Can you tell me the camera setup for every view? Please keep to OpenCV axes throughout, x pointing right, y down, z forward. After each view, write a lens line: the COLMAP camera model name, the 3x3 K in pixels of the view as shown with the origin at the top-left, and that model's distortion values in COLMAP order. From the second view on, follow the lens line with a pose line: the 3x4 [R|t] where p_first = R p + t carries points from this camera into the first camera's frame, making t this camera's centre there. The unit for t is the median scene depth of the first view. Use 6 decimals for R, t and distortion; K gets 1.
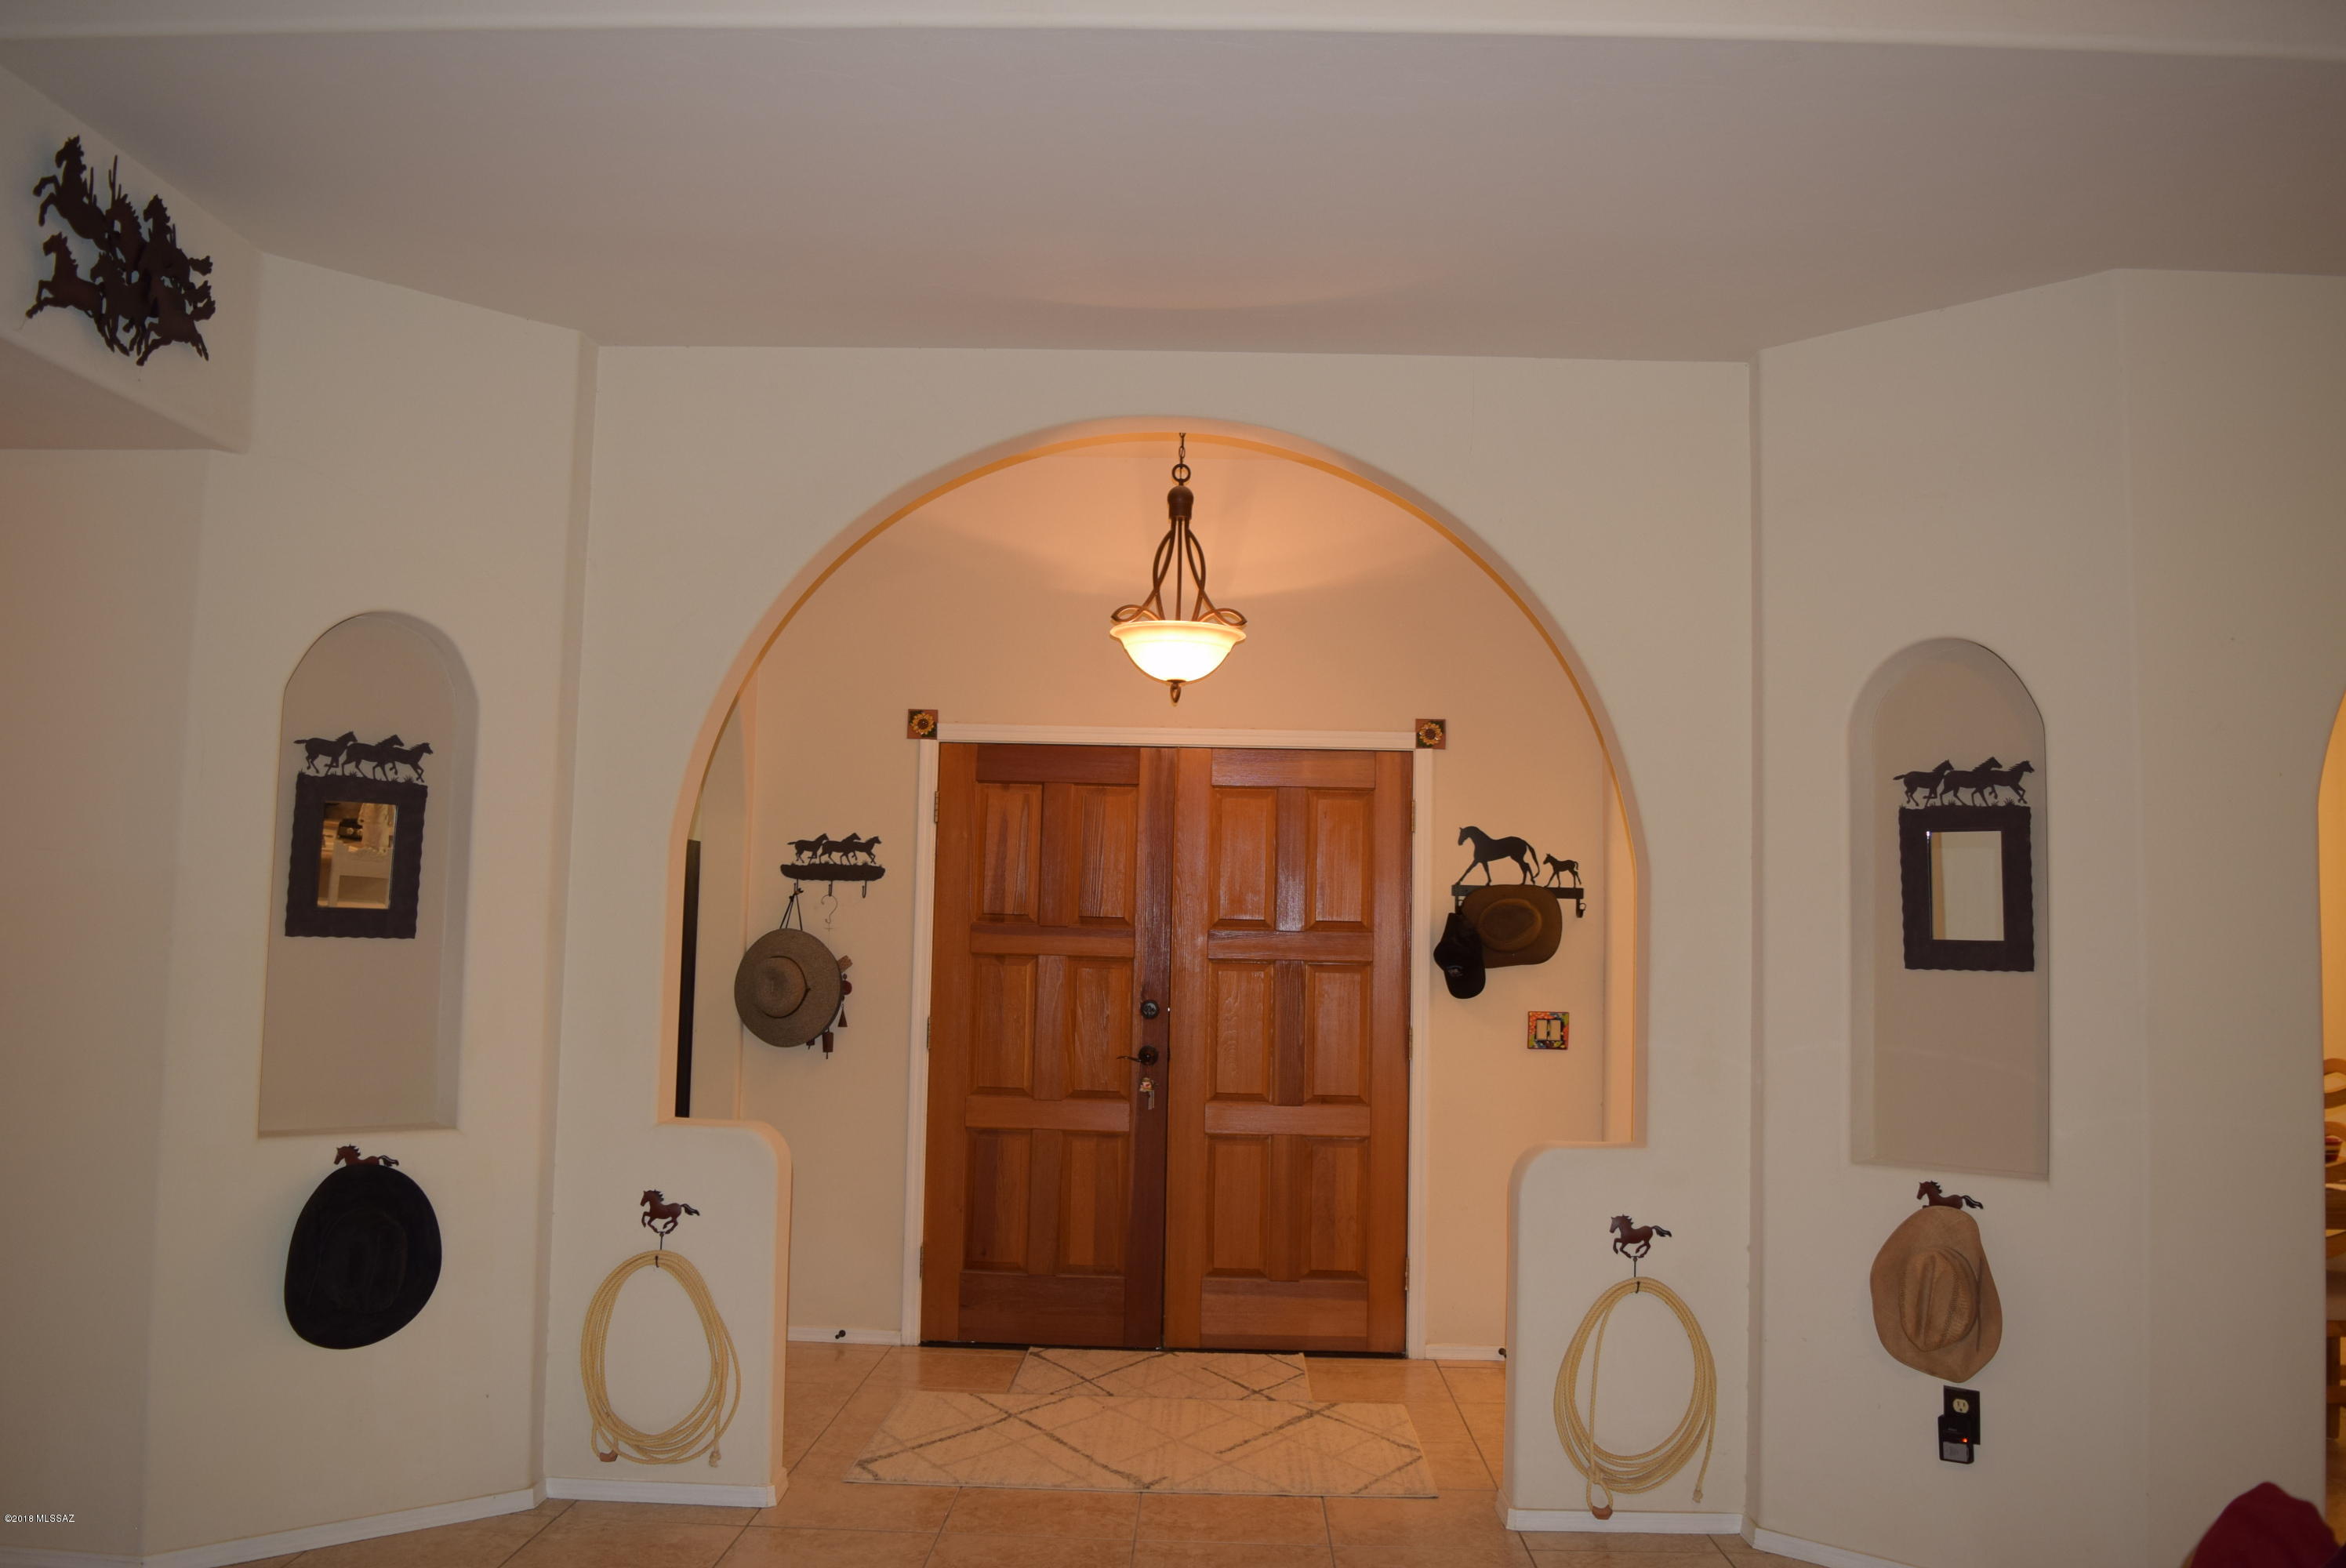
lens RADIAL K [[1839.5, 0, 1176.5], [0, 1839.5, 777.7], [0, 0, 1]] dist [-0.084198, 0.000124]
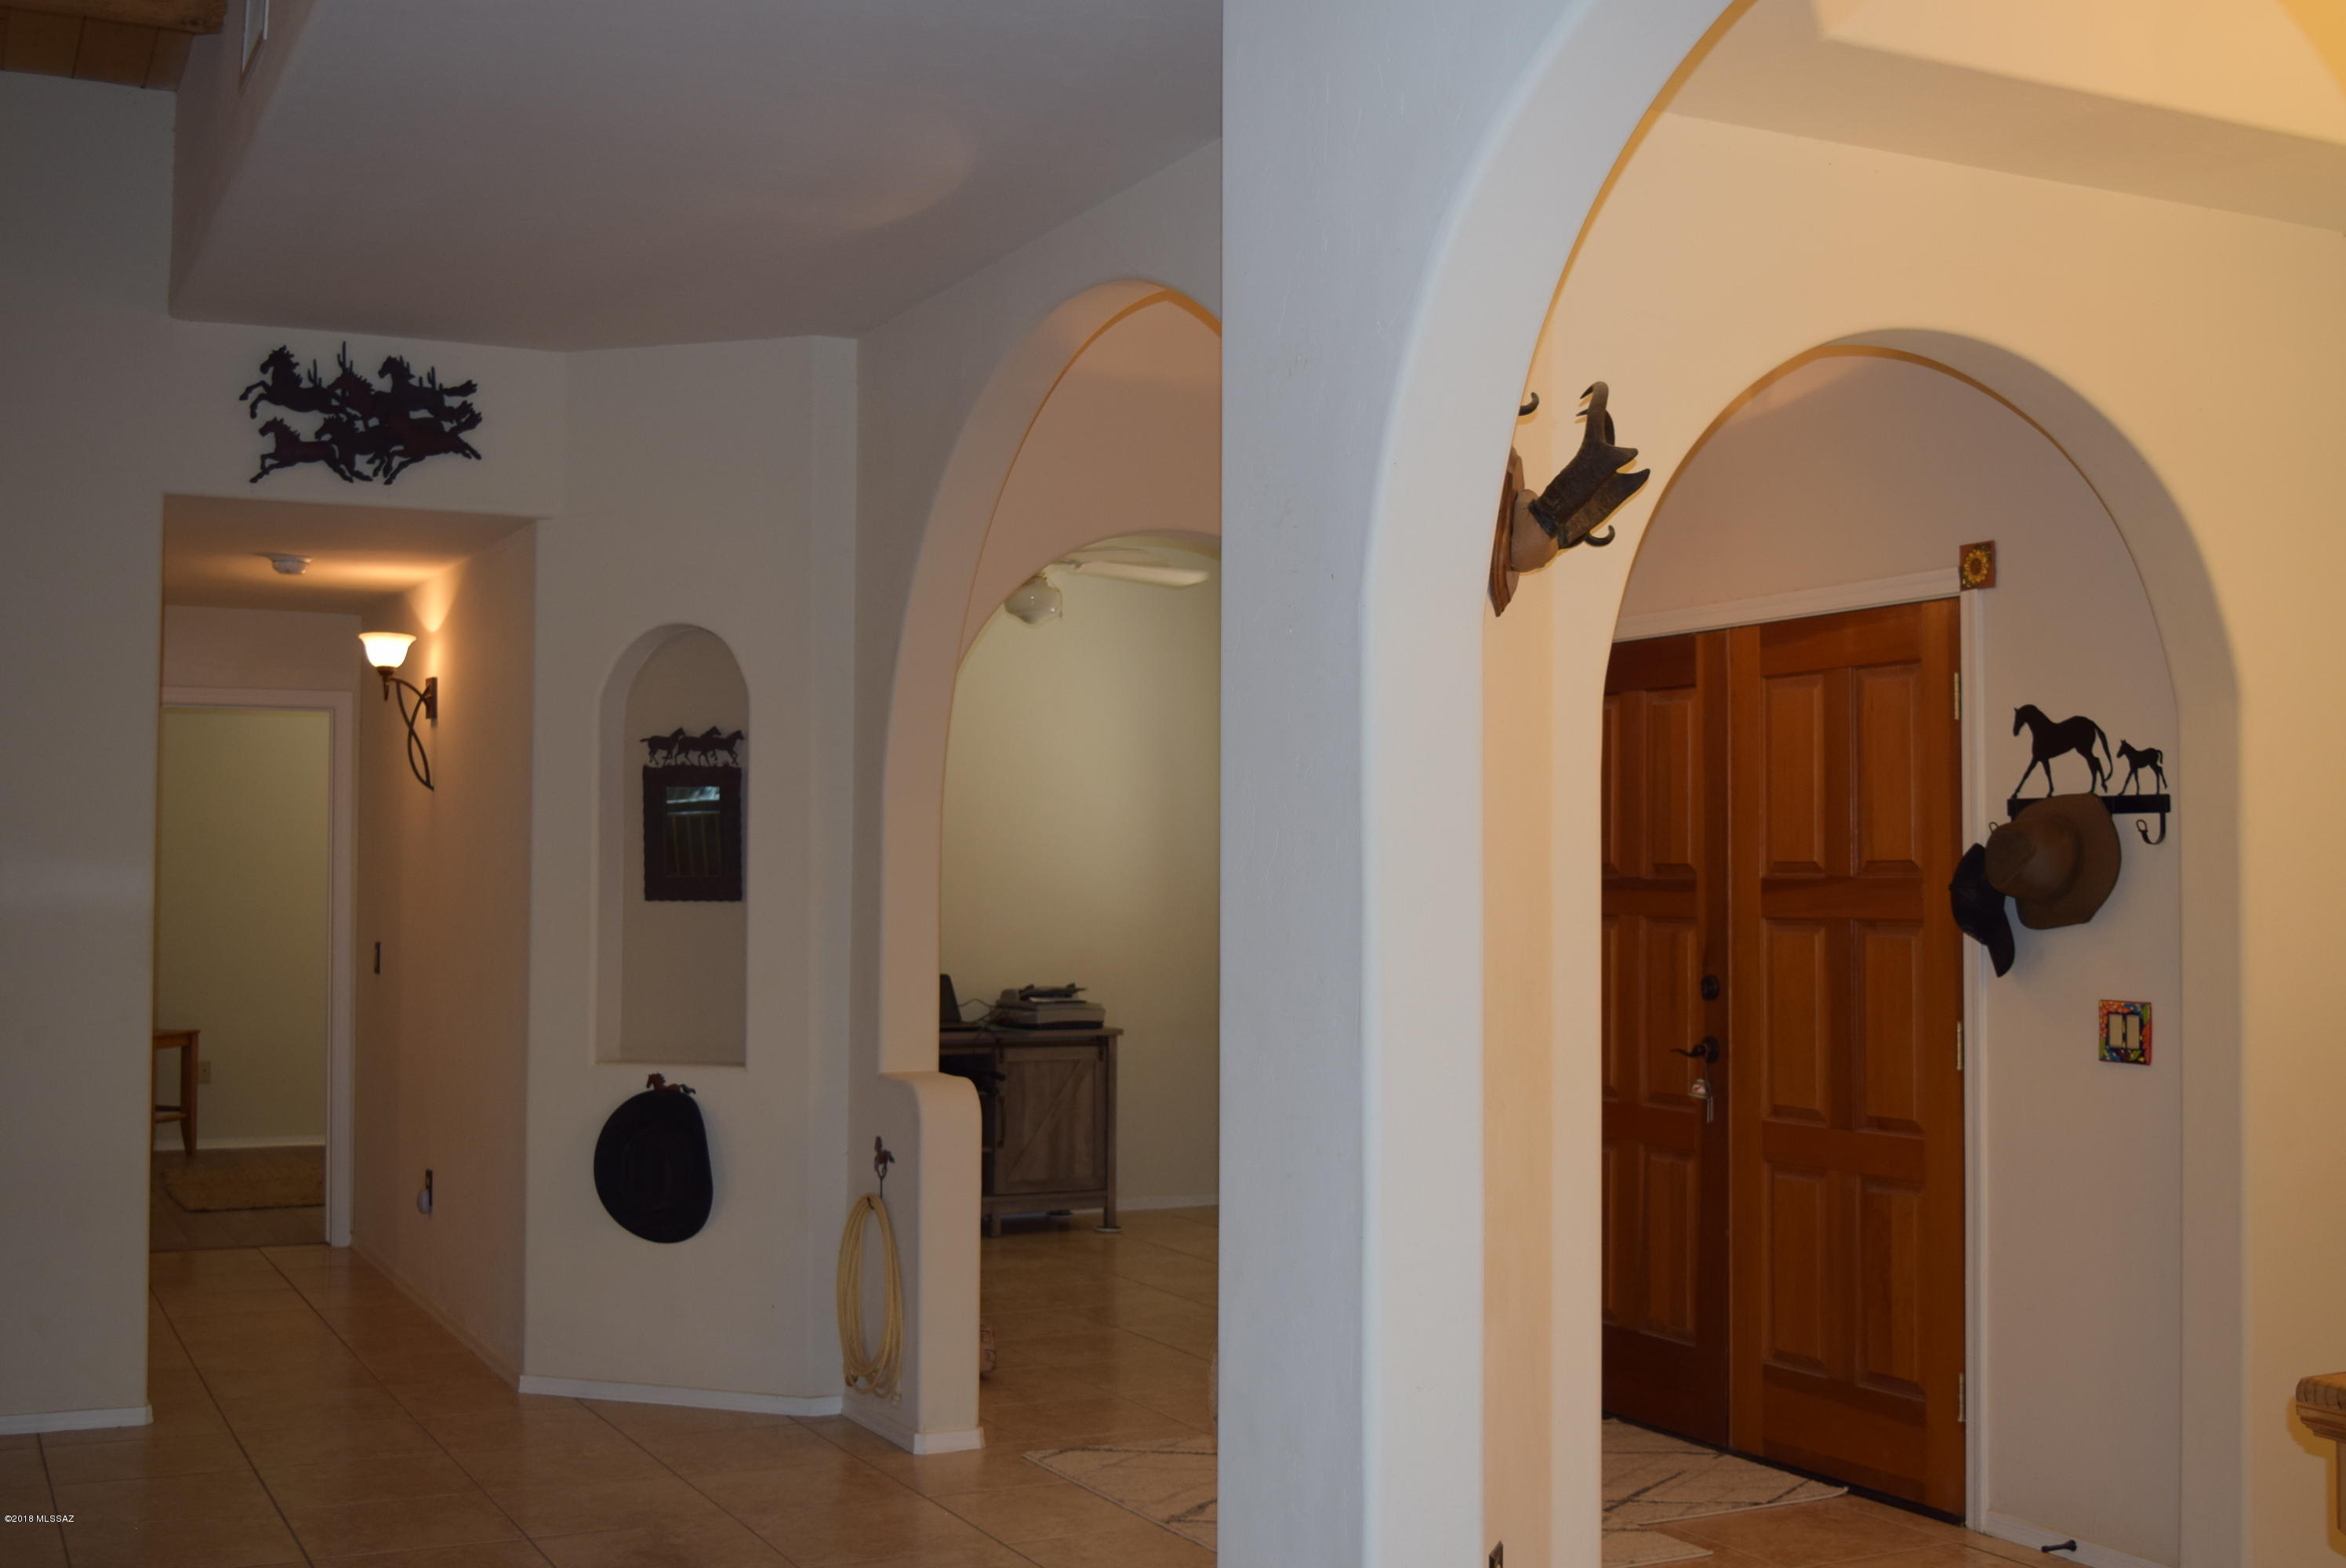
lens RADIAL K [[2598.3, 0, 1176.9], [0, 2598.3, 773.8], [0, 0, 1]] dist [-0.070461, 0.000000]
pose [[0.469511, -0.057301, -0.881065, 0.810928], [0.080701, 0.996500, -0.021804, 0.046363], [0.879231, -0.060866, 0.472492, 0.328726]]
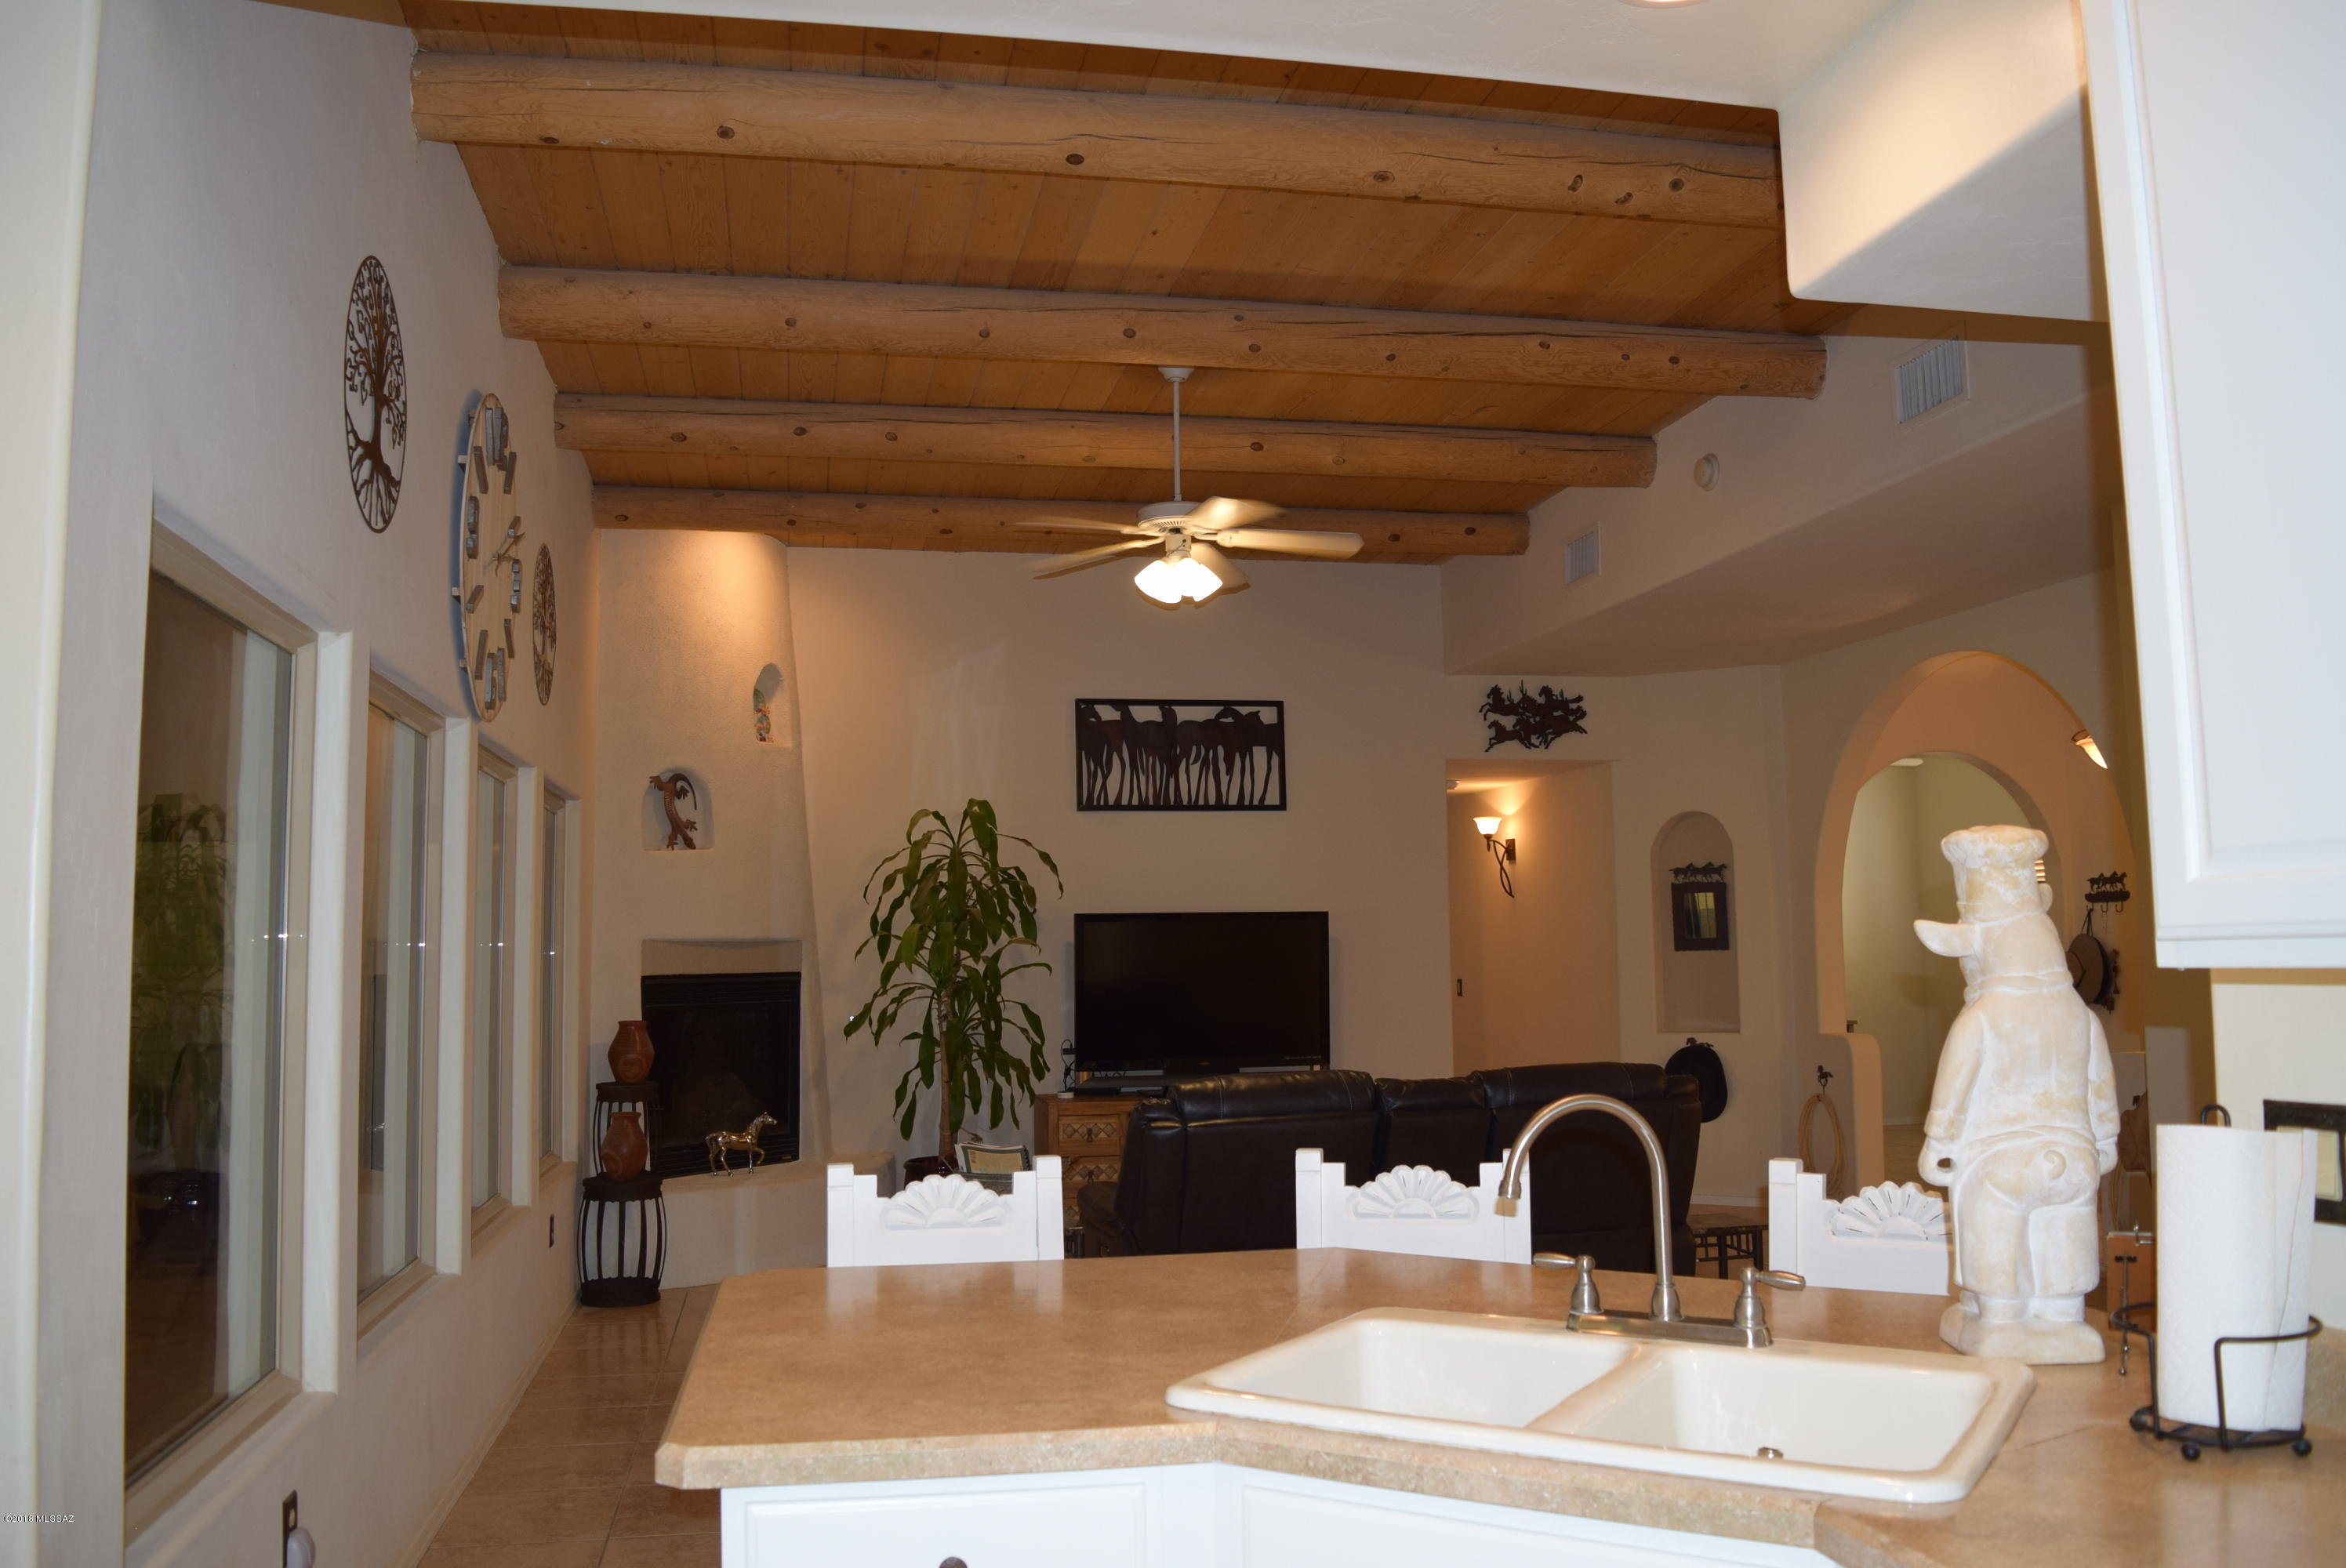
lens RADIAL K [[1839.5, 0, 1171.5], [0, 1839.5, 785.4], [0, 0, 1]] dist [-0.084198, 0.000124]
pose [[0.221380, -0.113441, -0.968567, 1.162175], [0.103053, 0.990371, -0.092441, 0.016667], [0.969727, -0.079349, 0.230939, -0.133185]]
